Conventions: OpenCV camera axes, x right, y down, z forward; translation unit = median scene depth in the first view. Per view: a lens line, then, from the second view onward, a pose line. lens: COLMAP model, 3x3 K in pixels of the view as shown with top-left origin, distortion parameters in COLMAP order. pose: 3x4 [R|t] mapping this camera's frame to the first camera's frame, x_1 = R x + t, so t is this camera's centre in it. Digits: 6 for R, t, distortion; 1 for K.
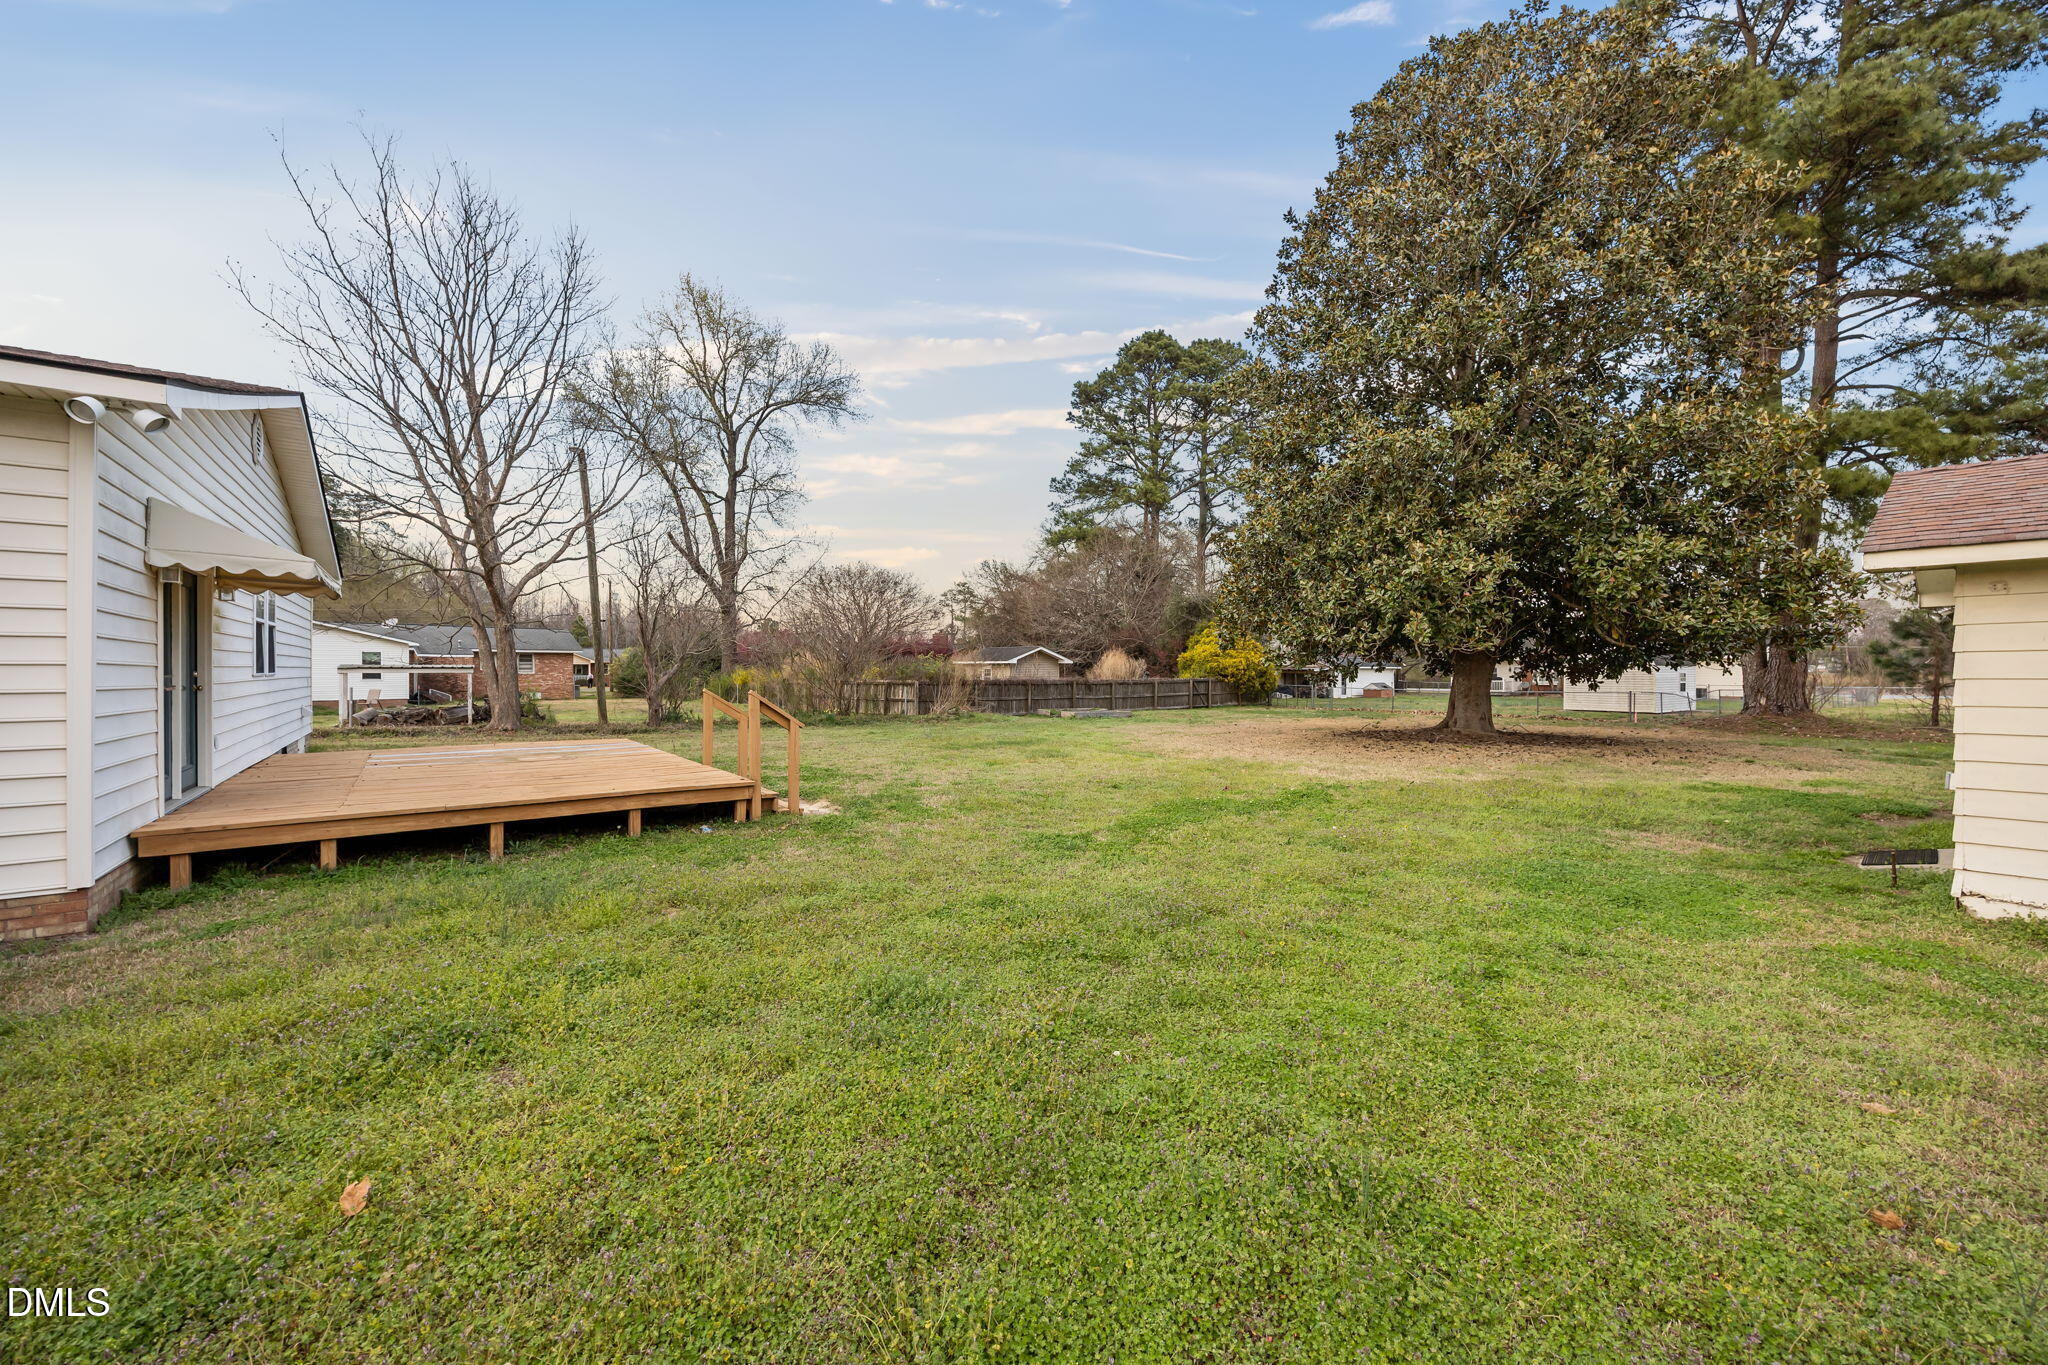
lens RADIAL K [[793.4, 0, 1037.5], [0, 793.4, 671.1], [0, 0, 1]] dist [-0.000115, -0.000080]
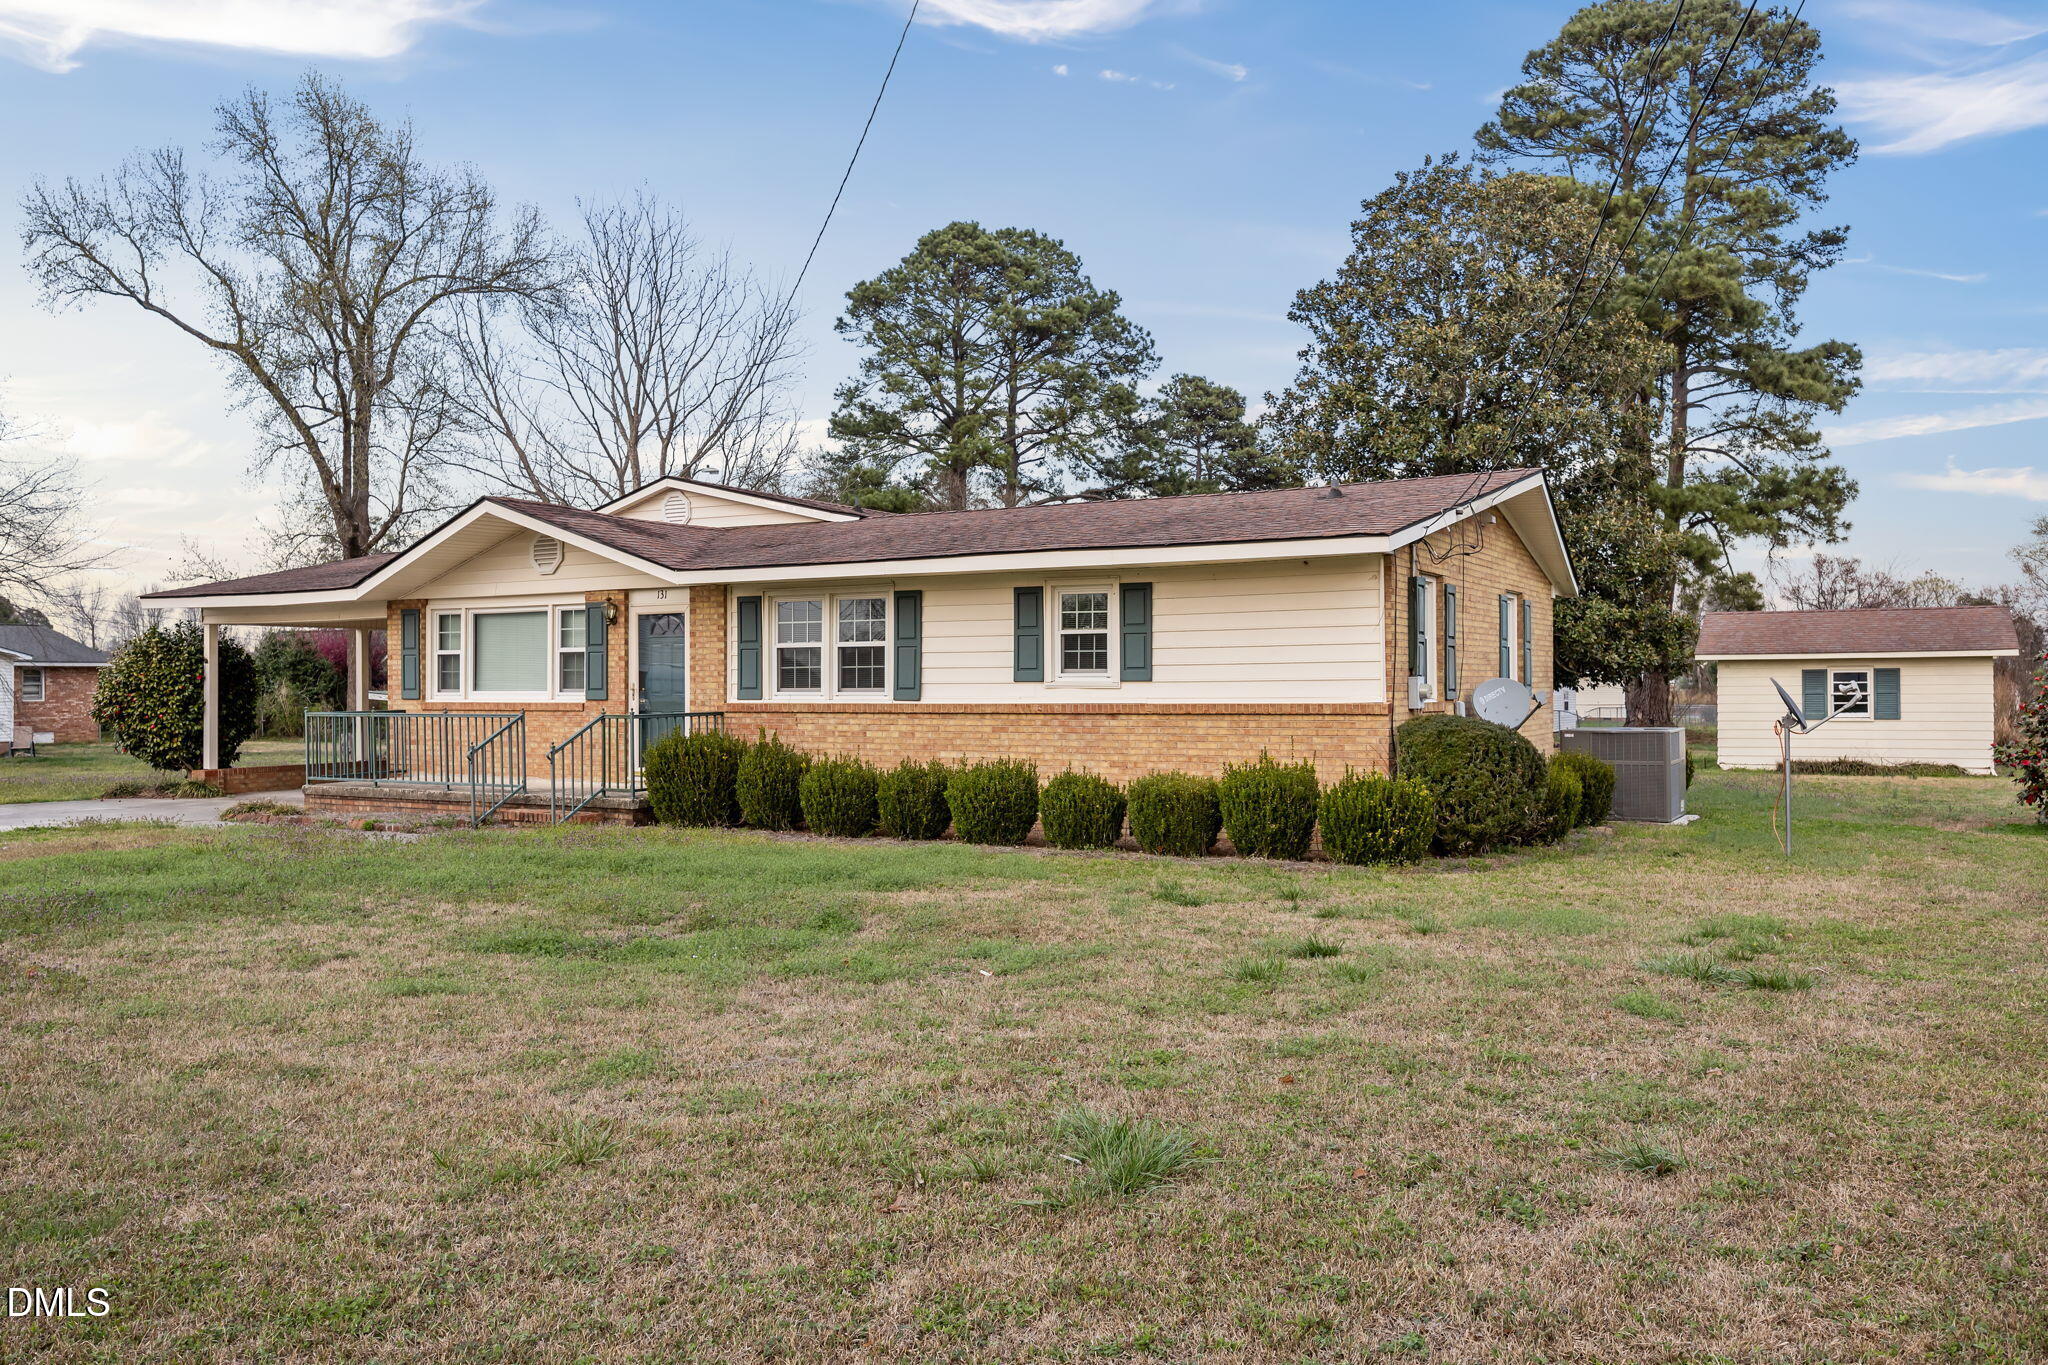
lens RADIAL K [[1528.3, 0, 1038.5], [0, 1528.3, 669.7], [0, 0, 1]] dist [0.004055, 0.001882]
pose [[0.923589, 0.001989, 0.383379, -0.324704], [0.002598, 0.999931, -0.011447, -0.003414], [-0.383375, 0.011569, 0.923520, -0.313223]]
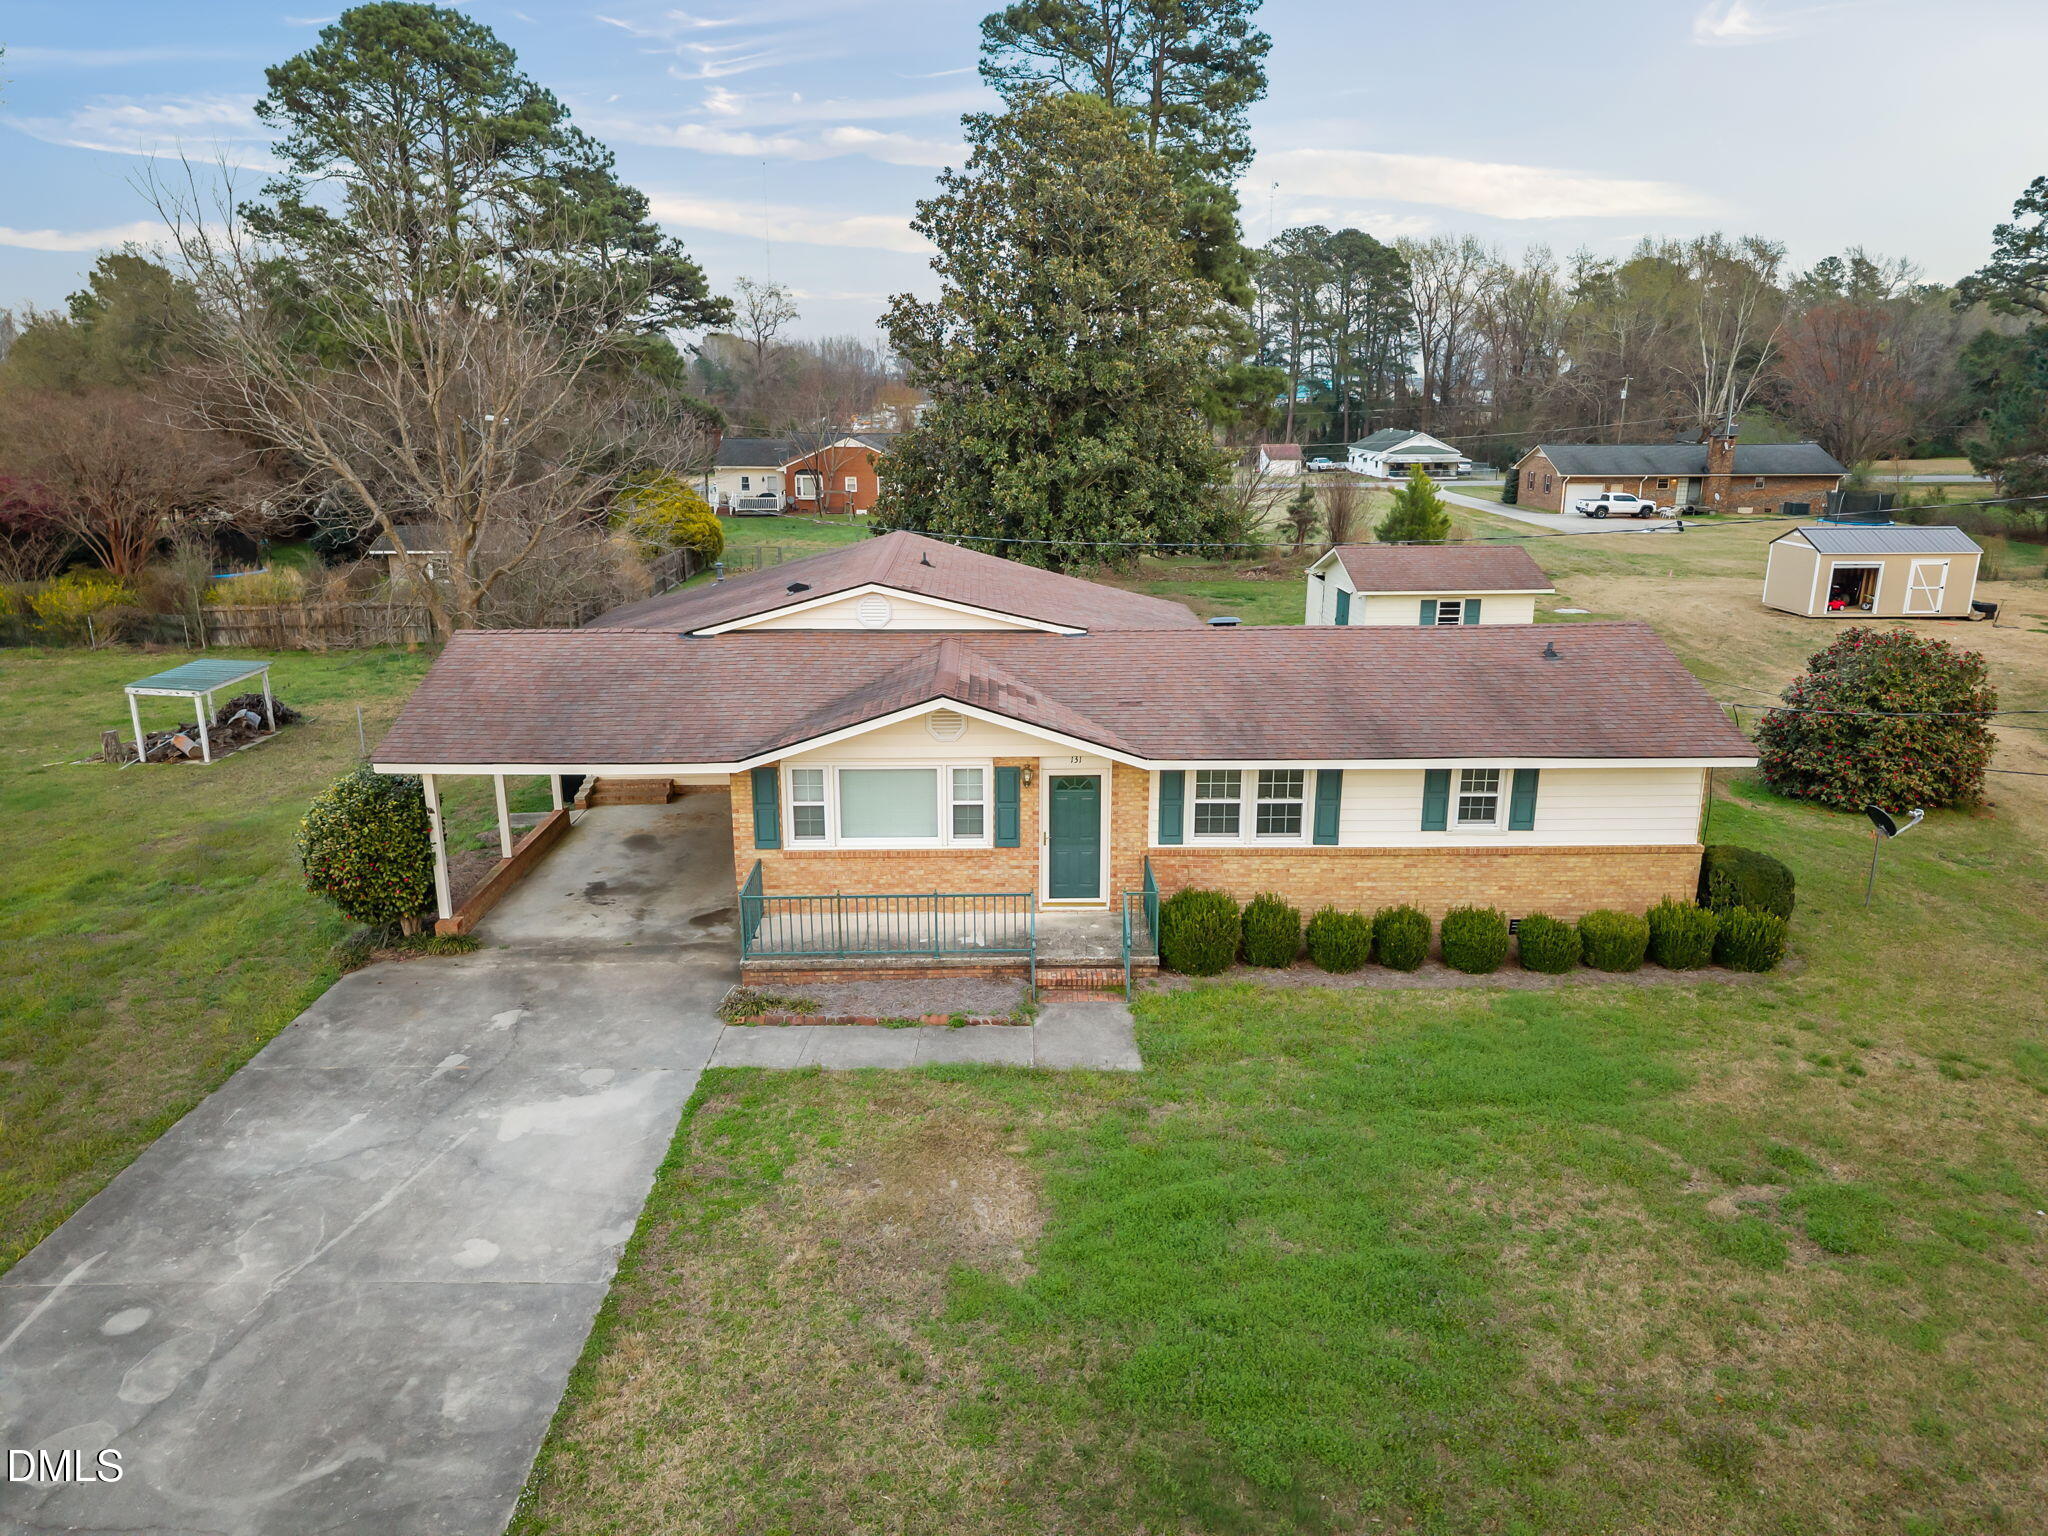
lens RADIAL K [[1320.3, 0, 1014.3], [0, 1320.3, 771.8], [0, 0, 1]] dist [0.008866, -0.004275]
pose [[0.617433, -0.210577, 0.757914, -0.514113], [0.002835, 0.964092, 0.265552, -0.098330], [-0.786618, -0.161812, 0.595860, -0.177067]]
